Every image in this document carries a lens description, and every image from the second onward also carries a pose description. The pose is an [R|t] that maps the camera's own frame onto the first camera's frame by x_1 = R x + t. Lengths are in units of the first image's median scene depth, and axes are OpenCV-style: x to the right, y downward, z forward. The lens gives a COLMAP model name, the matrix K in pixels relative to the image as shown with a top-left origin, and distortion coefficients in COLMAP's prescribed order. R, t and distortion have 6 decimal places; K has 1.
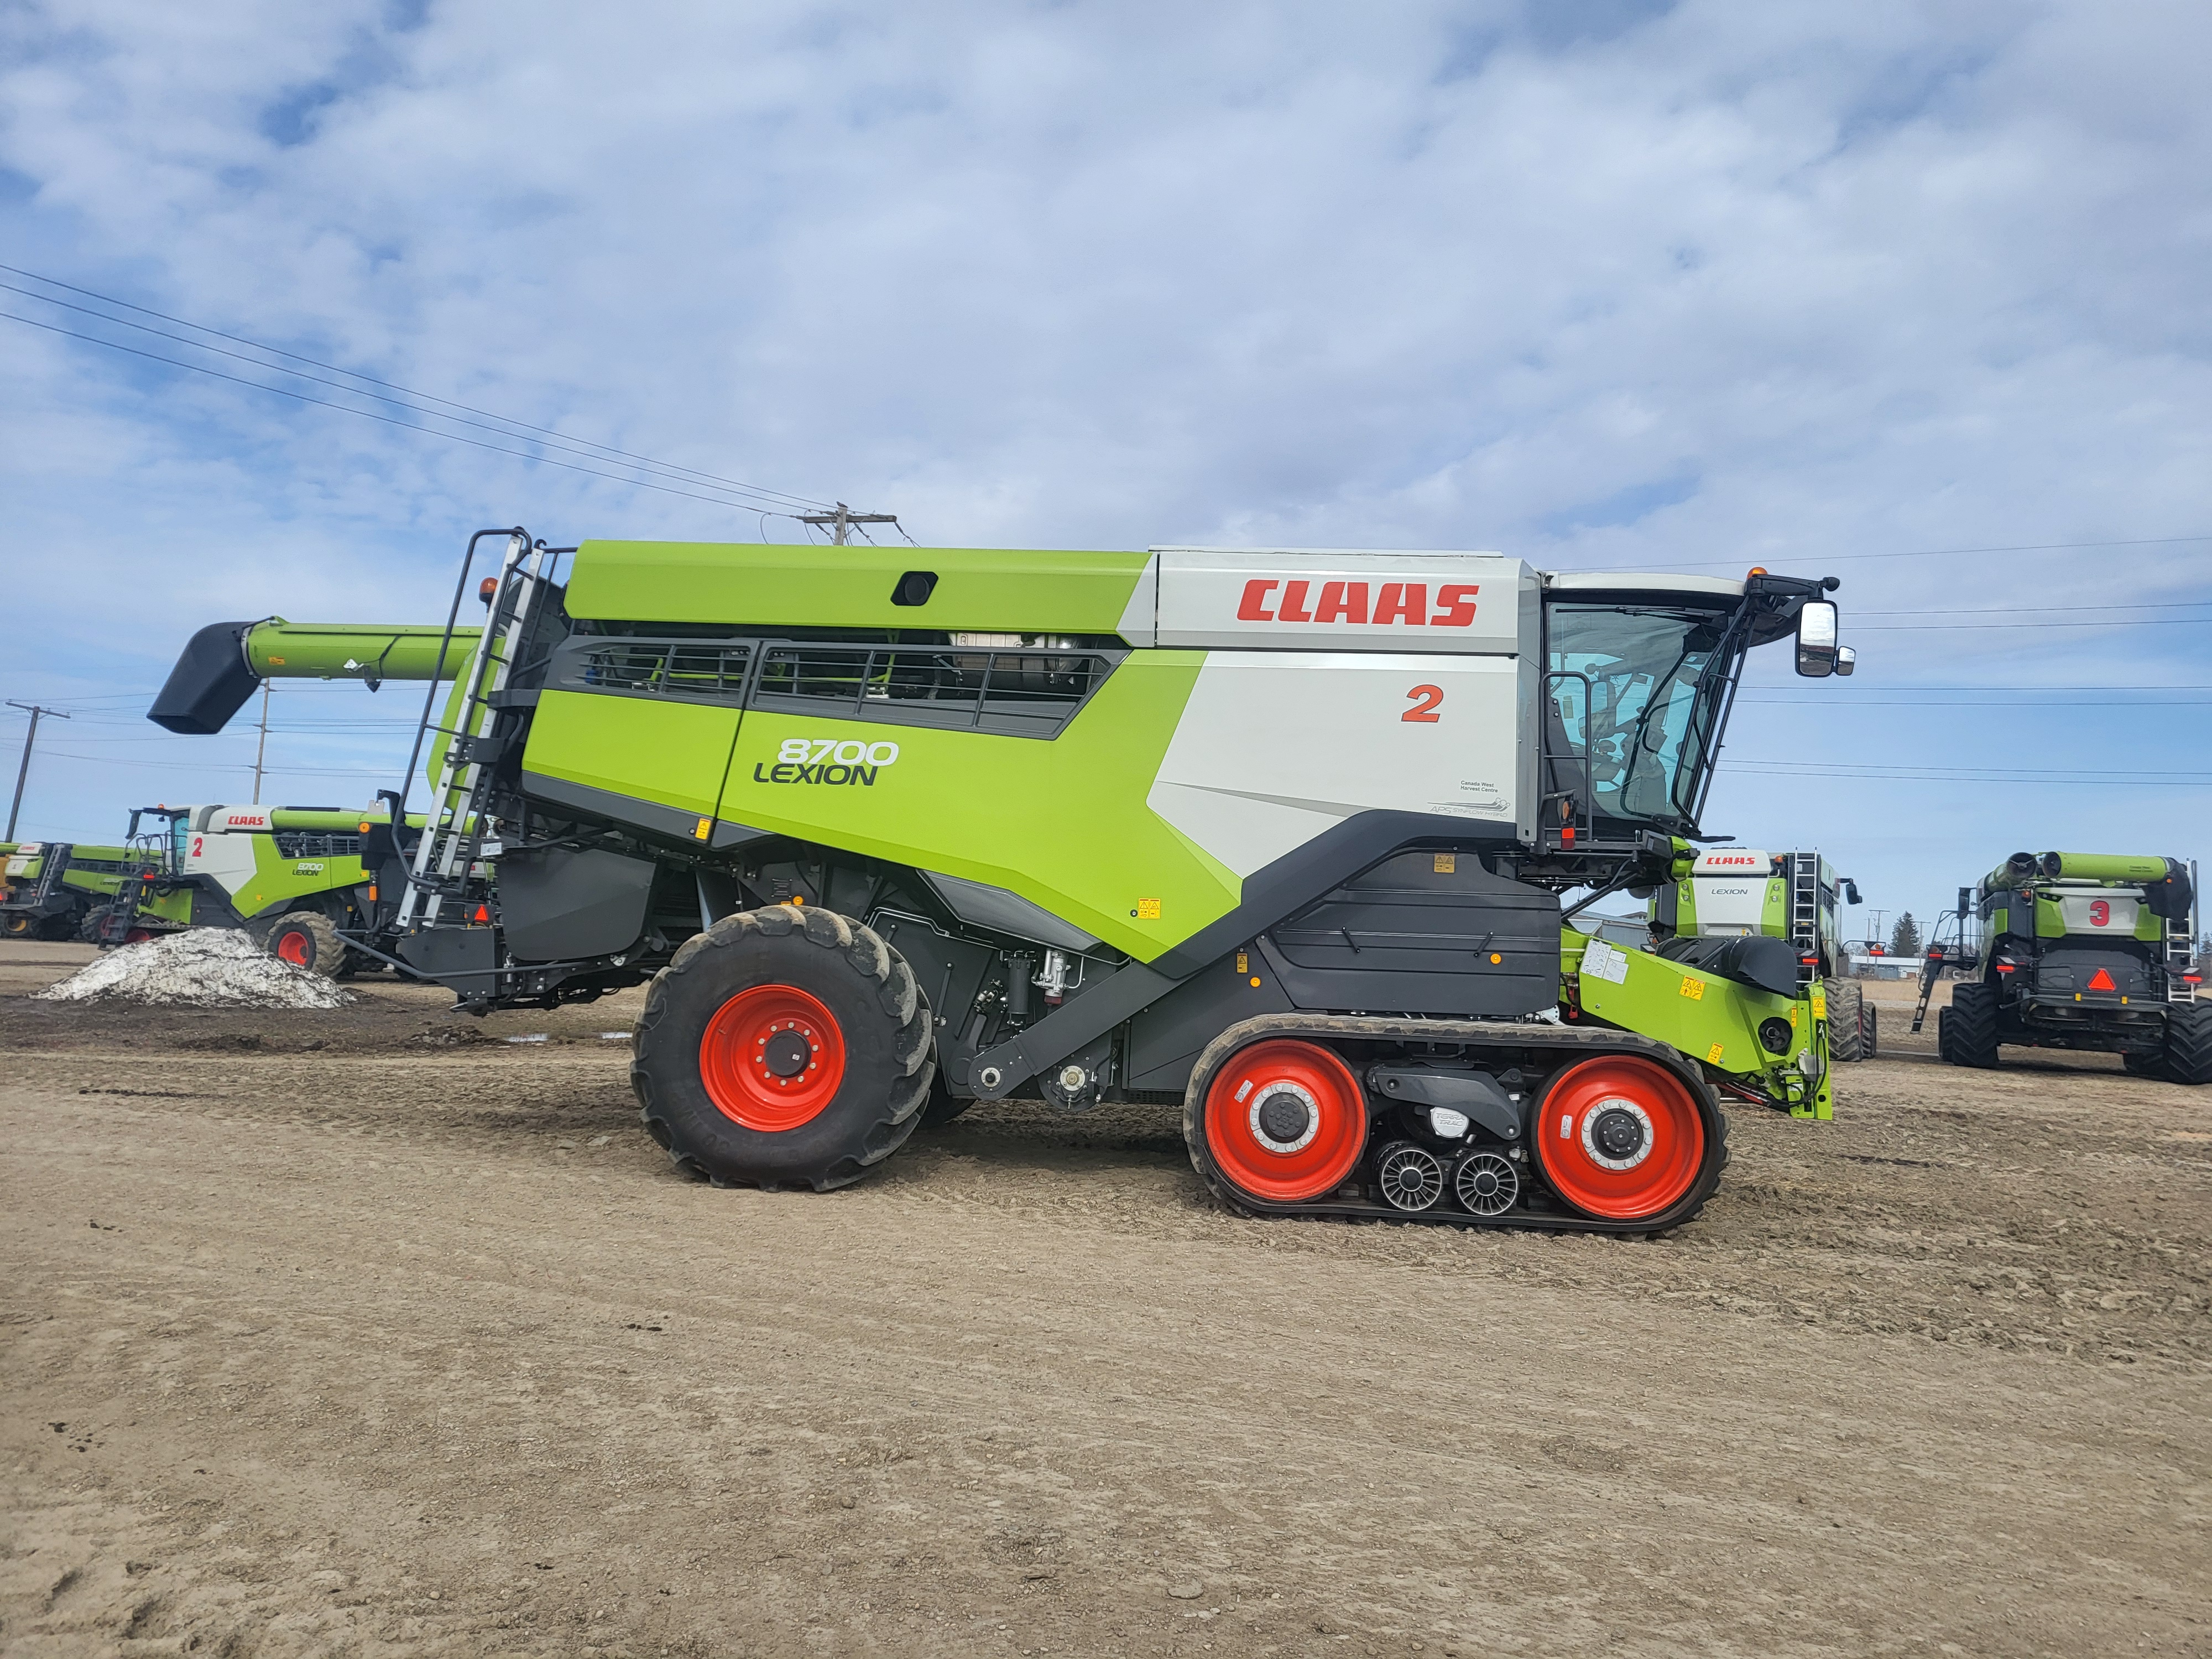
lens RADIAL K [[1731.7, 0, 1108.0], [0, 1731.7, 776.5], [0, 0, 1]] dist [0.034922, -0.017798]
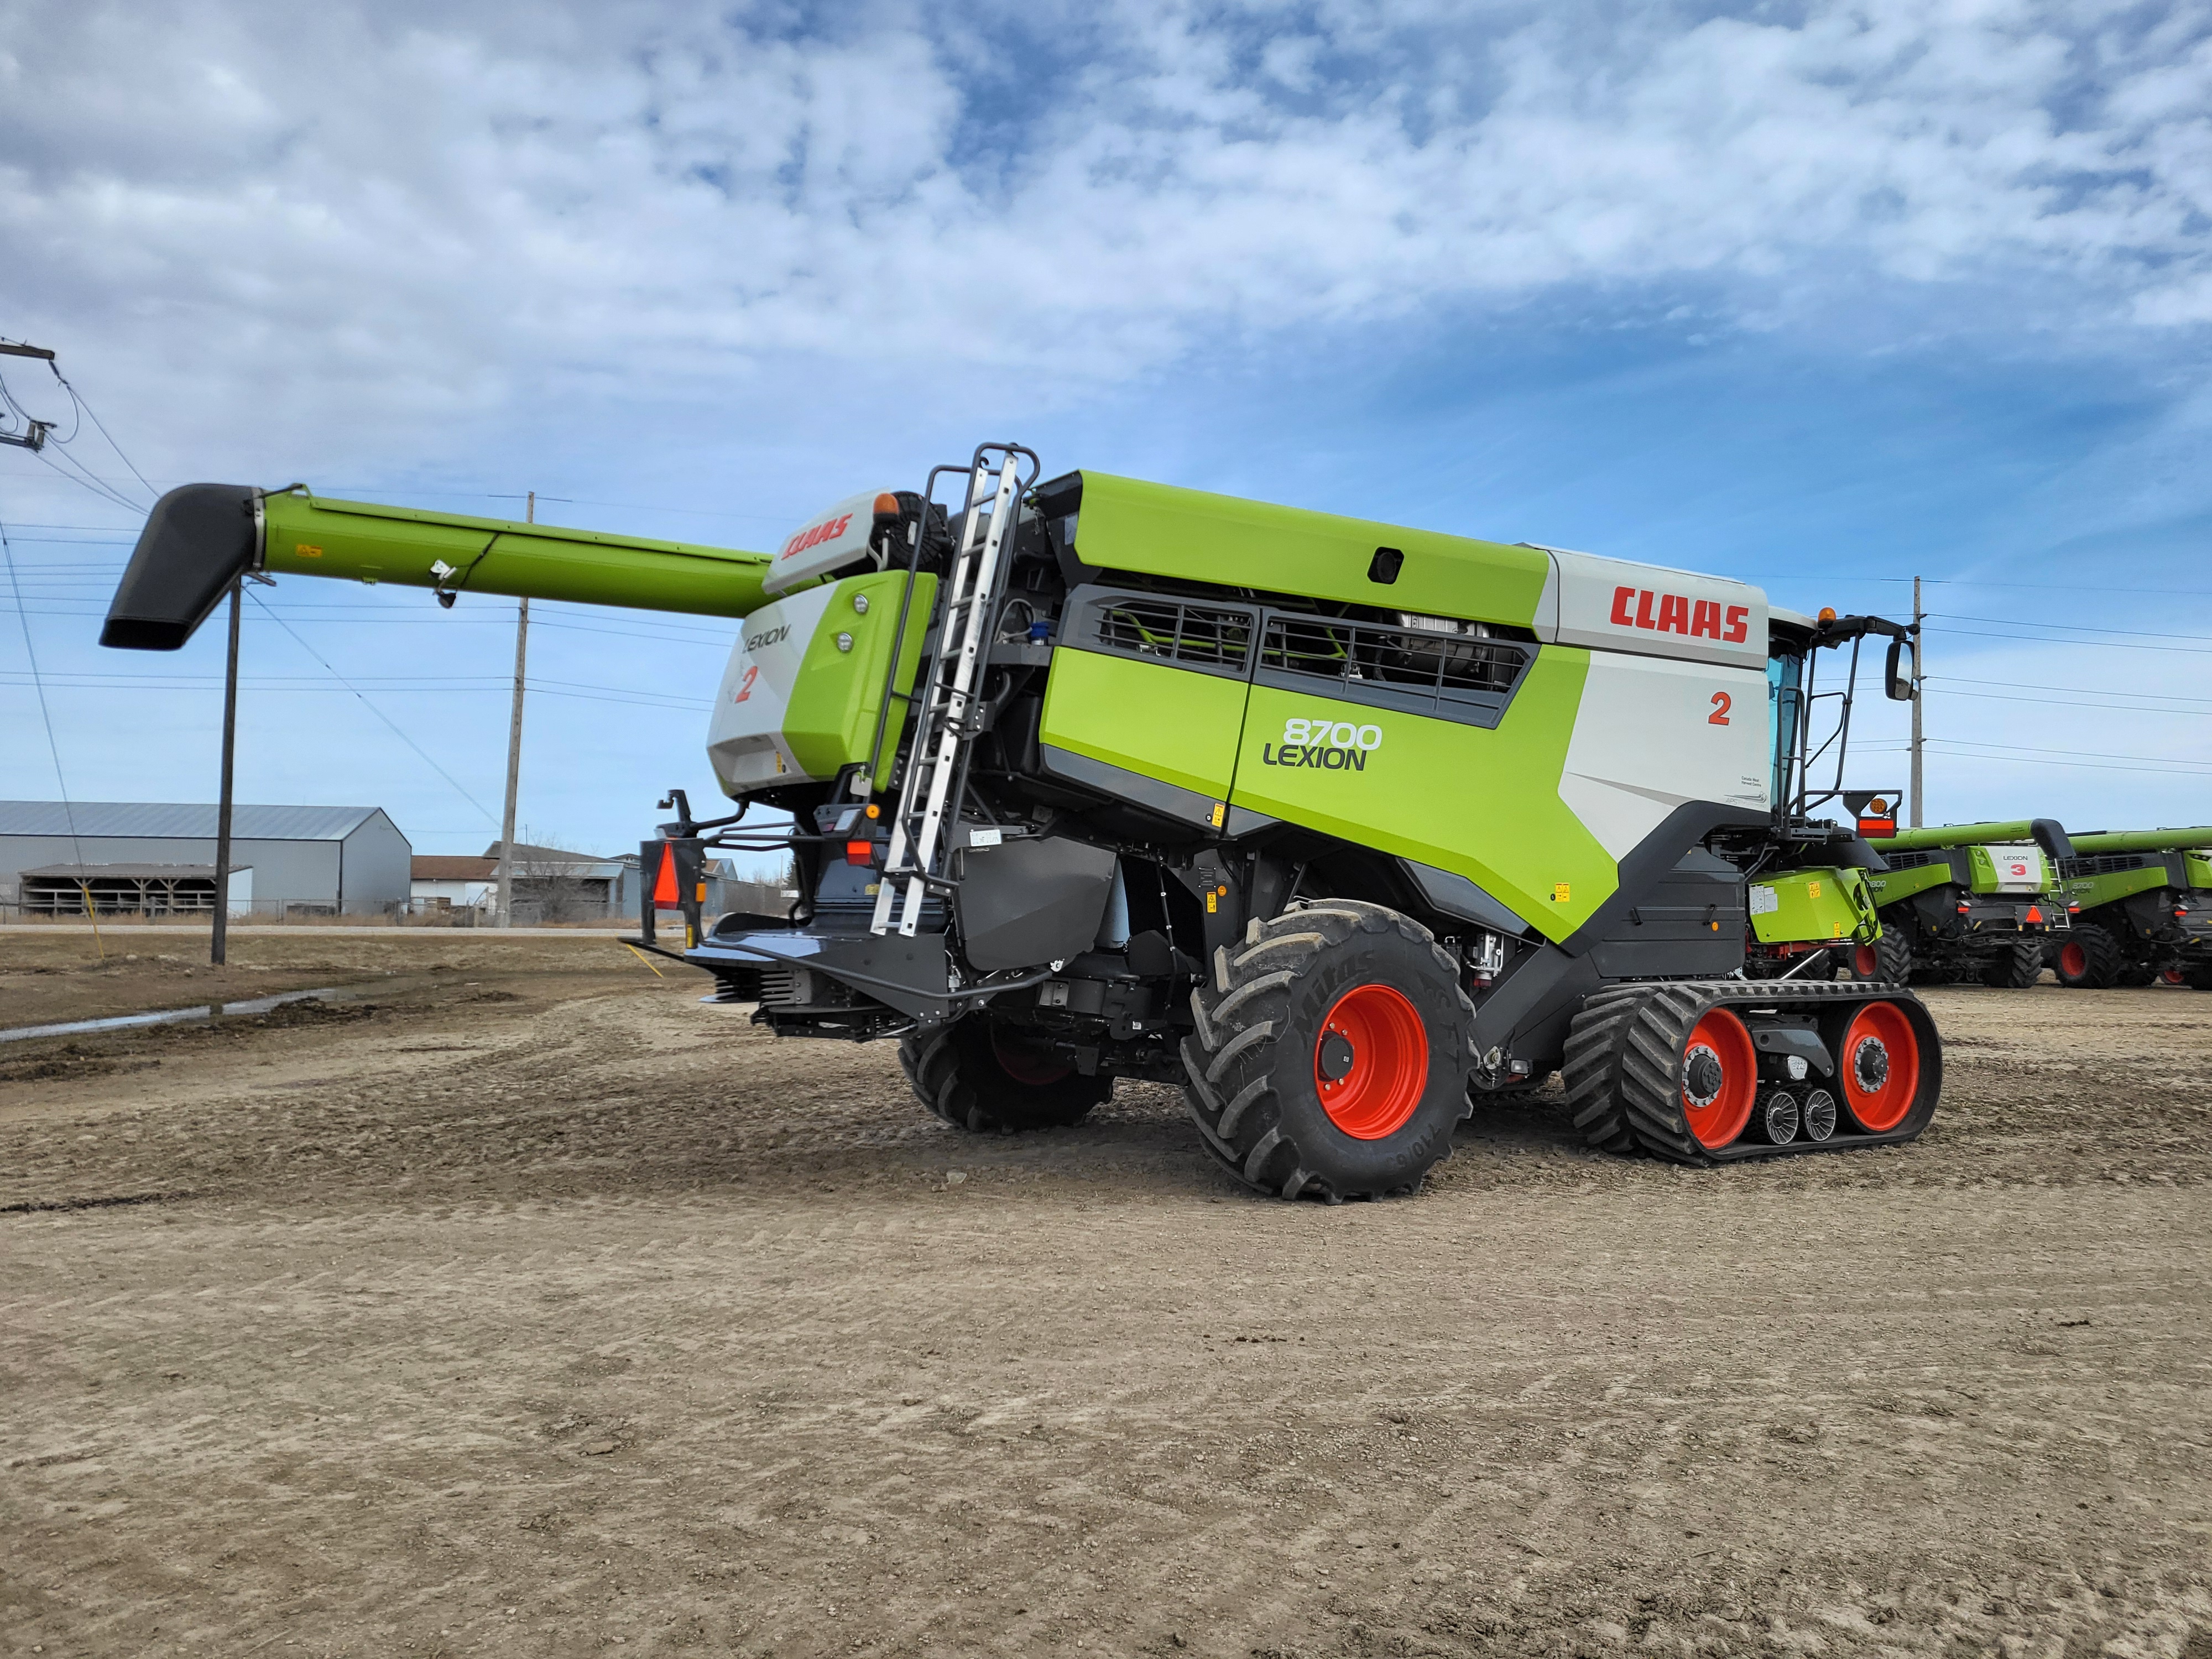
lens RADIAL K [[1731.7, 0, 1145.9], [0, 1731.7, 828.9], [0, 0, 1]] dist [0.034922, -0.017798]
pose [[0.785268, -0.002895, 0.619149, -0.819331], [-0.039221, 0.997748, 0.054410, -0.009996], [-0.617912, -0.067010, 0.783386, 0.325041]]
